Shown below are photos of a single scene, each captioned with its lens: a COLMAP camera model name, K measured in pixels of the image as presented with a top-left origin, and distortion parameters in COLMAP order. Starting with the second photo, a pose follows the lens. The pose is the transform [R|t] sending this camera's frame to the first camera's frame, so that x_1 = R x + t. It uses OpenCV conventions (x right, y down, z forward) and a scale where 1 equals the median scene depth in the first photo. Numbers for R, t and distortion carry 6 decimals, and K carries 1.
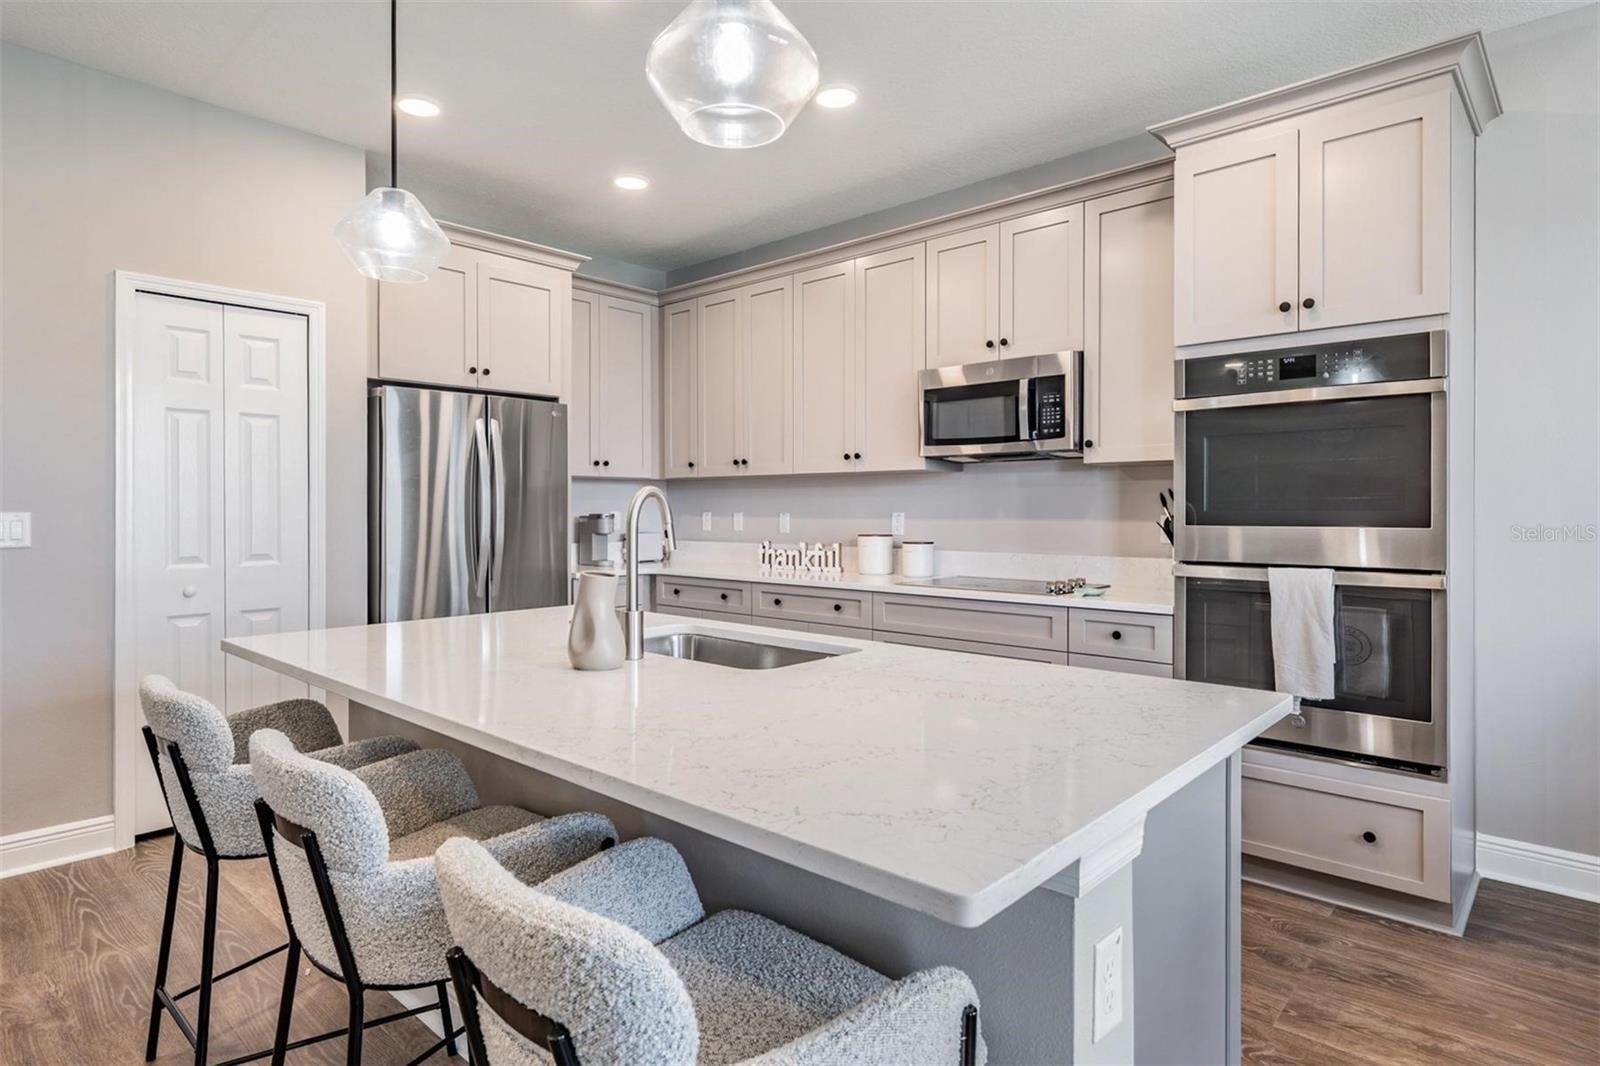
lens RADIAL K [[870.2, 0, 799.3], [0, 870.2, 510.8], [0, 0, 1]] dist [0.003989, -0.001080]
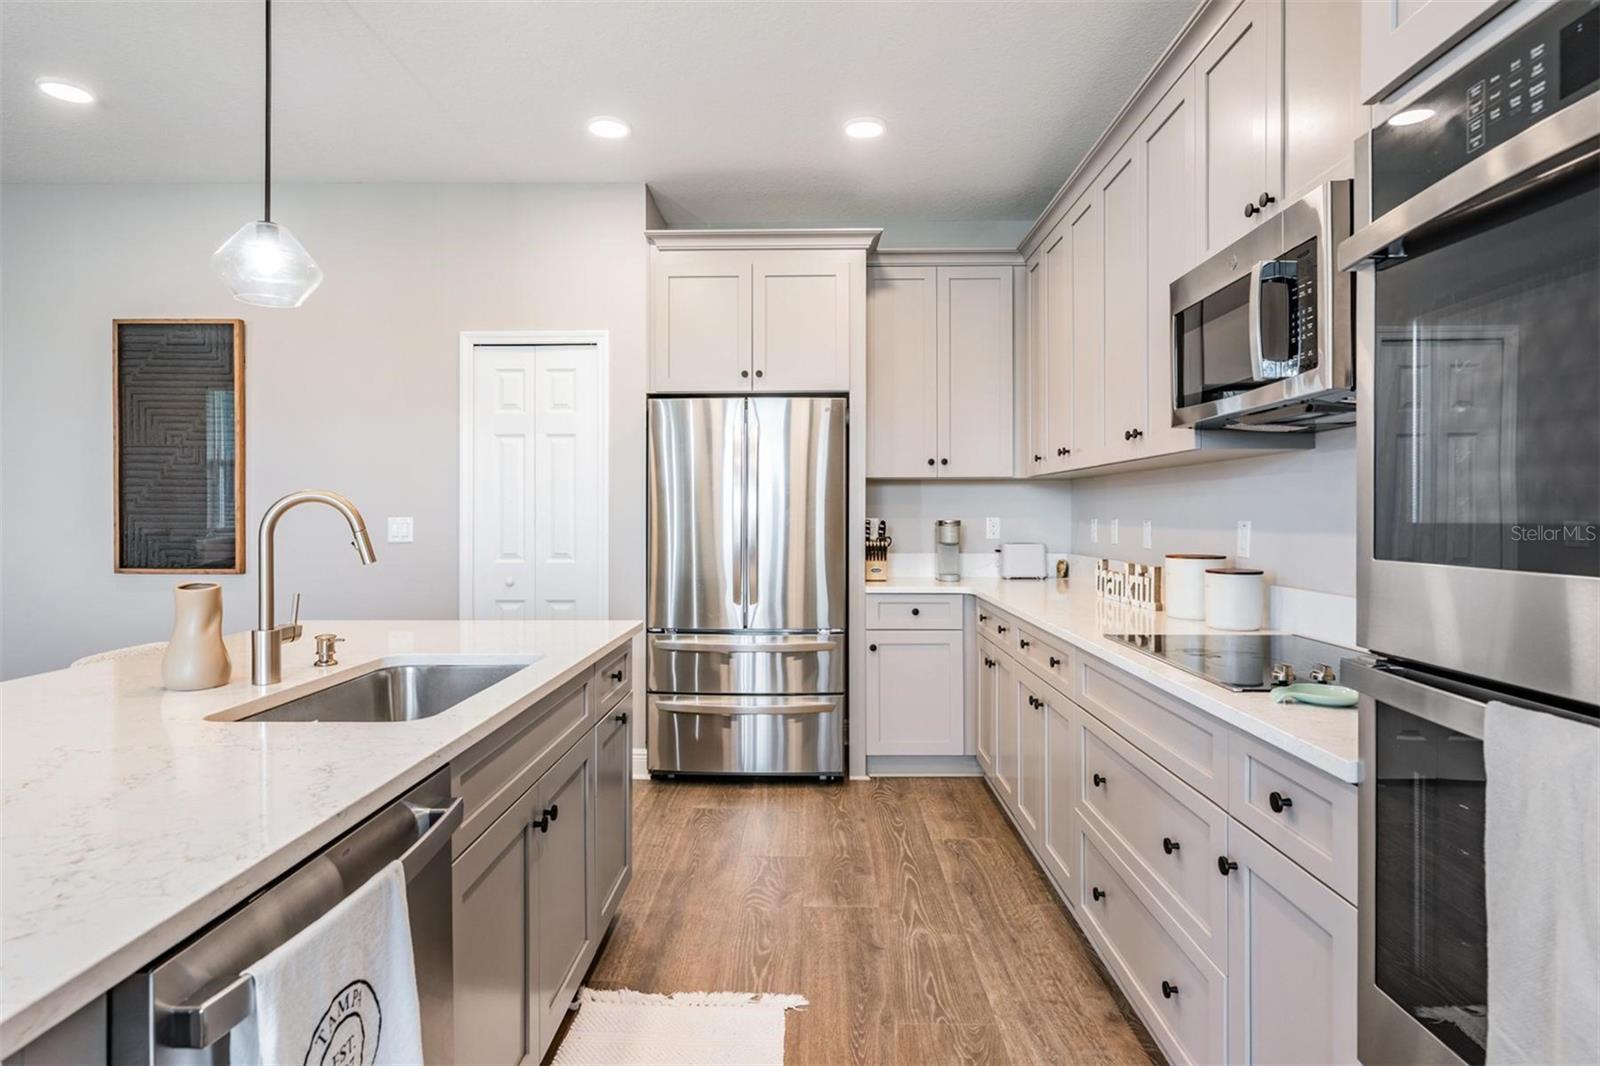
lens RADIAL K [[870.2, 0, 799.3], [0, 870.2, 510.8], [0, 0, 1]] dist [0.003989, -0.001080]
pose [[0.659200, -0.002582, -0.751963, 0.479198], [-0.001316, 0.999989, -0.004588, -0.002485], [0.751966, 0.004014, 0.659189, 0.470604]]
